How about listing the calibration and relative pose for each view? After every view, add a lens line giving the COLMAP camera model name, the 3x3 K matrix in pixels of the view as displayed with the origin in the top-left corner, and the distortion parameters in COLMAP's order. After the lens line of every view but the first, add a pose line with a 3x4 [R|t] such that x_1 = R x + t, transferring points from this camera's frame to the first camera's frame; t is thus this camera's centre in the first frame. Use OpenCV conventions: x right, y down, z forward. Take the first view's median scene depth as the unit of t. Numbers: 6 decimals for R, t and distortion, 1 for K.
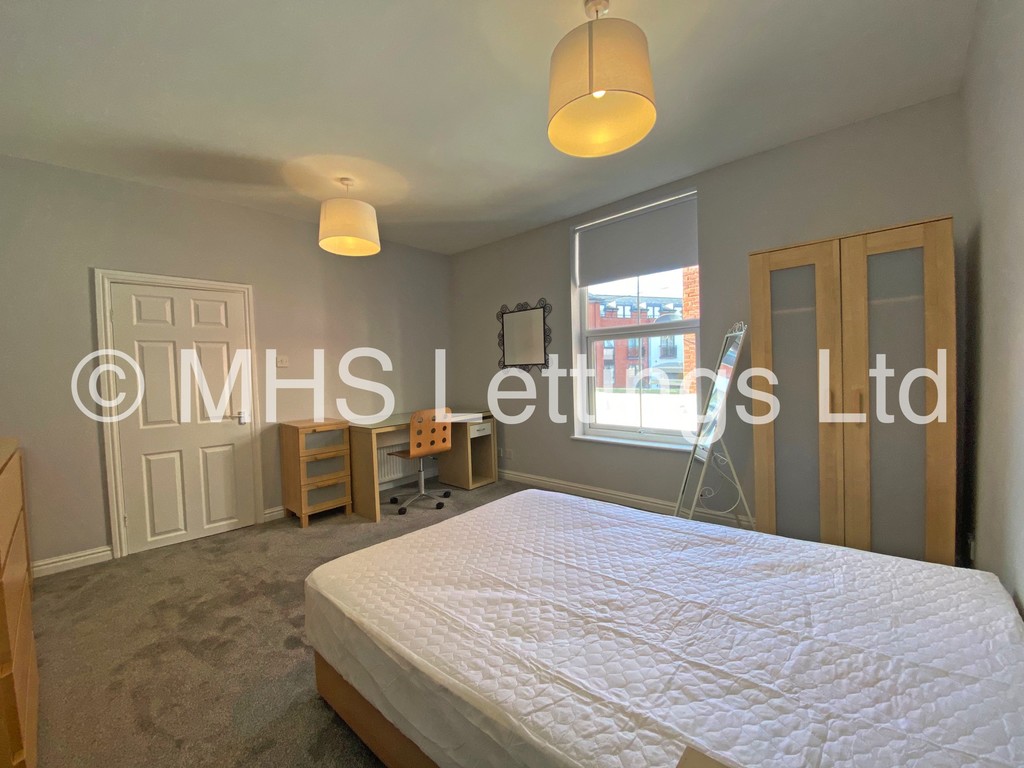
lens RADIAL K [[419.9, 0, 517.1], [0, 419.9, 381.4], [0, 0, 1]] dist [0.013823, -0.000183]
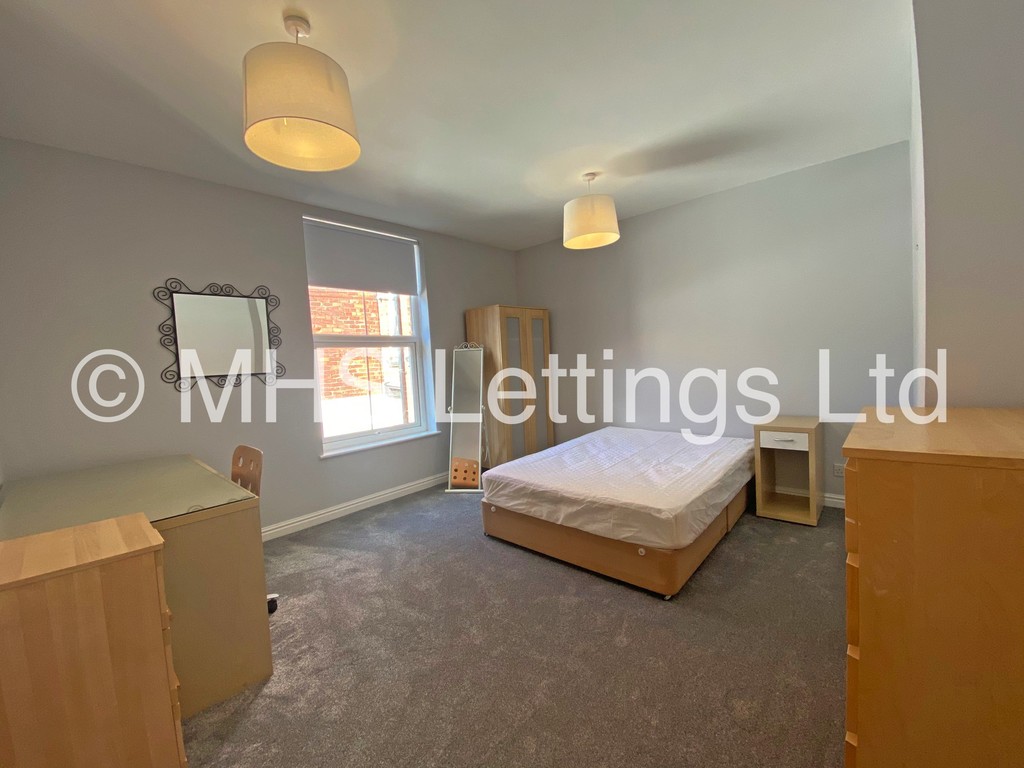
lens RADIAL K [[419.9, 0, 507.4], [0, 419.9, 387.7], [0, 0, 1]] dist [0.013823, -0.000183]
pose [[0.007713, -0.031456, 0.999475, -0.702392], [0.082795, 0.996093, 0.030710, -0.003225], [-0.996537, 0.082515, 0.010287, 0.570546]]
